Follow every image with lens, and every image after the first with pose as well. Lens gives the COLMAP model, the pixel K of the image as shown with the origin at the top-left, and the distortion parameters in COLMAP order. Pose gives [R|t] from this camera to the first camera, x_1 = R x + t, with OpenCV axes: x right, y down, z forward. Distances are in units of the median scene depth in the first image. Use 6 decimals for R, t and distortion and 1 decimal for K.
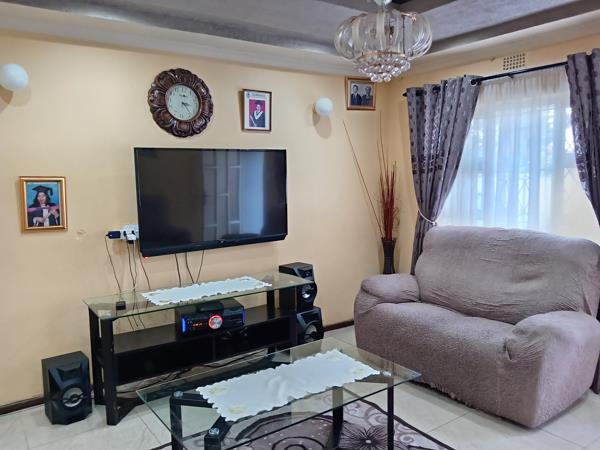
lens RADIAL K [[480.6, 0, 300.0], [0, 480.6, 225.0], [0, 0, 1]] dist [0.033697, -0.081462]
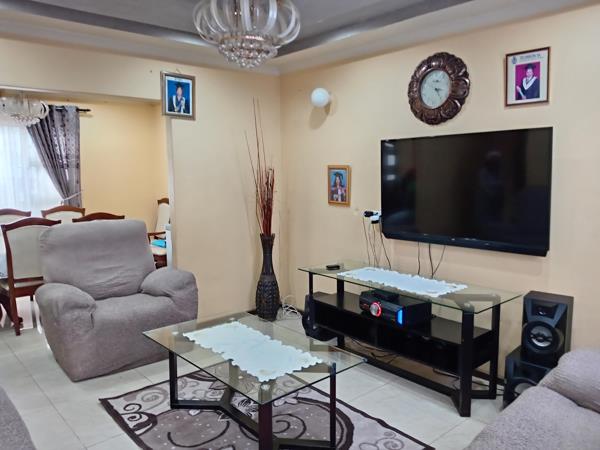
lens RADIAL K [[480.6, 0, 300.0], [0, 480.6, 225.0], [0, 0, 1]] dist [0.033697, -0.081462]
pose [[0.096421, 0.124113, -0.987572, 0.716721], [-0.101222, 0.988274, 0.114318, -0.066828], [0.990180, 0.088941, 0.107854, 0.651104]]
